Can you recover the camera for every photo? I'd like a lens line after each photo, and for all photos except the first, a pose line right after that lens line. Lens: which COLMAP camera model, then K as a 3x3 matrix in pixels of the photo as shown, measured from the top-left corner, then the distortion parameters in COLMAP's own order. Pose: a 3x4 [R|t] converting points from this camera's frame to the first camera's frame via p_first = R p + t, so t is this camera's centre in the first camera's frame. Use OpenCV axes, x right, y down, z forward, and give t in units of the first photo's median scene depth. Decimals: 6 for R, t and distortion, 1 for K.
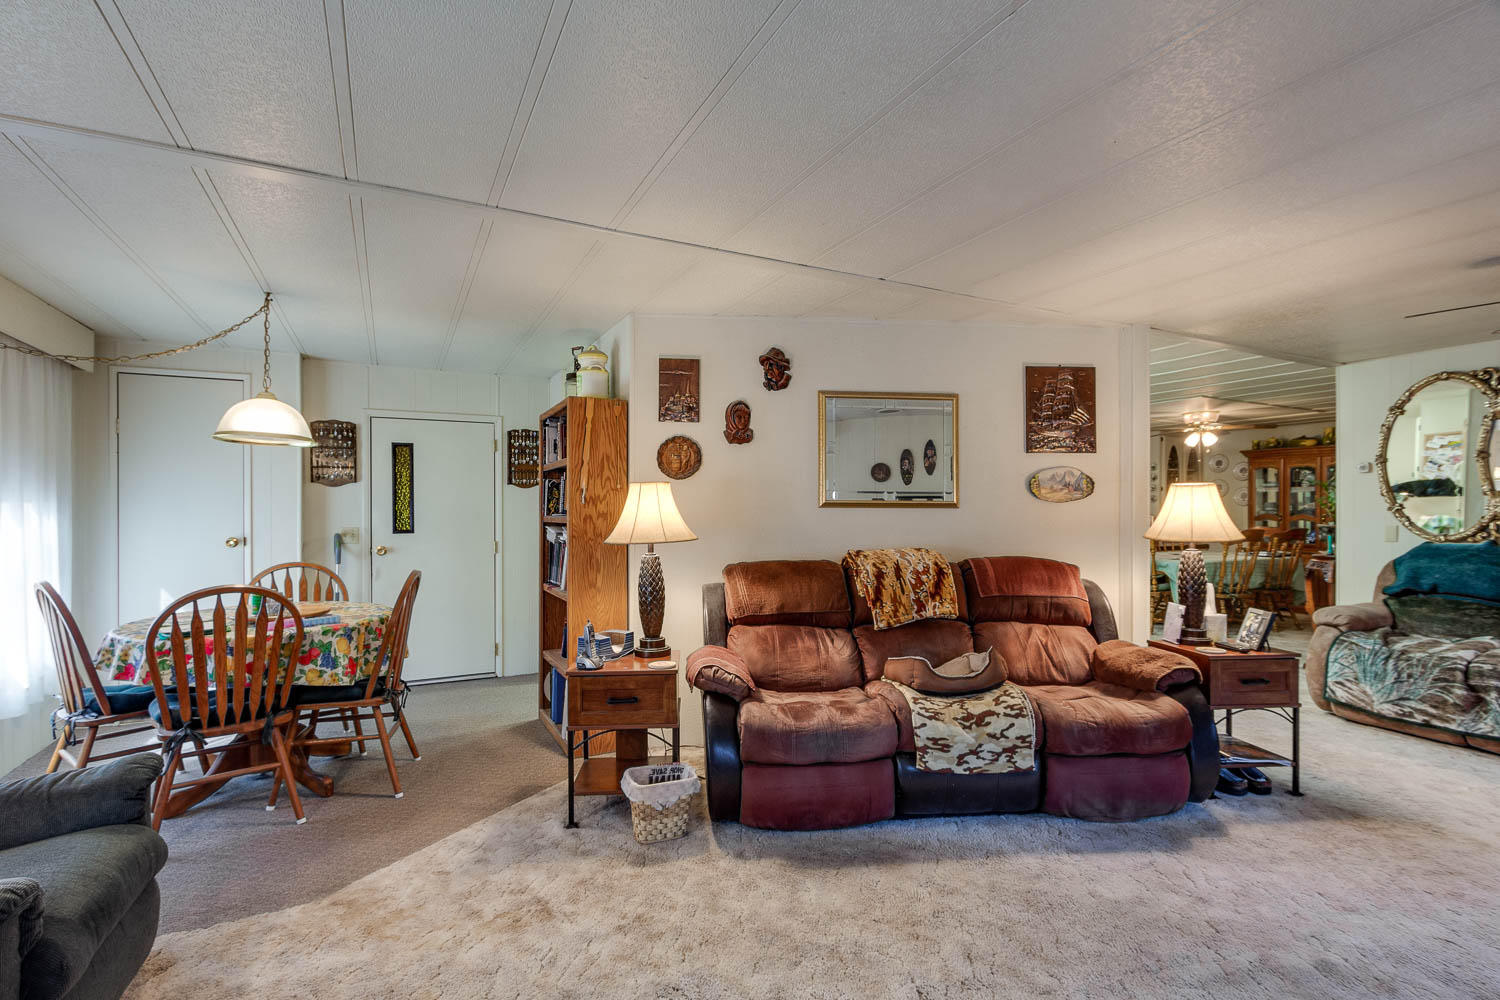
lens RADIAL K [[707.1, 0, 749.8], [0, 707.1, 509.0], [0, 0, 1]] dist [0.002928, 0.000383]
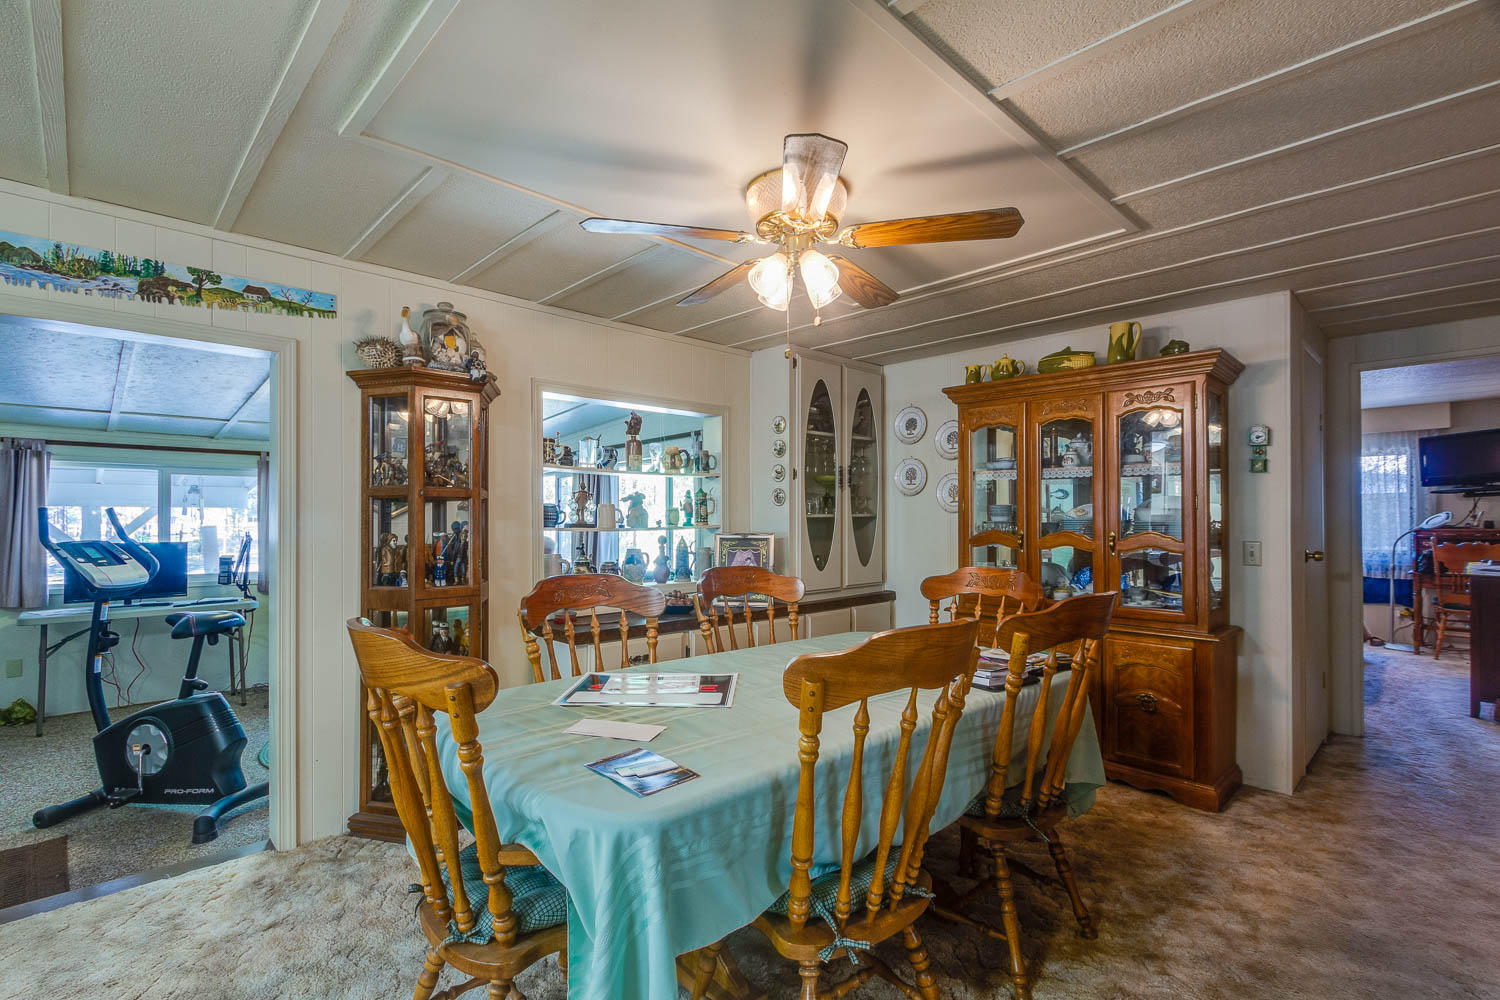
lens RADIAL K [[707.1, 0, 753.5], [0, 707.1, 507.2], [0, 0, 1]] dist [0.002928, 0.000383]
pose [[0.956002, 0.002233, 0.293352, 0.451734], [-0.000329, 0.999979, -0.006539, -0.004970], [-0.293360, 0.006155, 0.955982, 0.614674]]
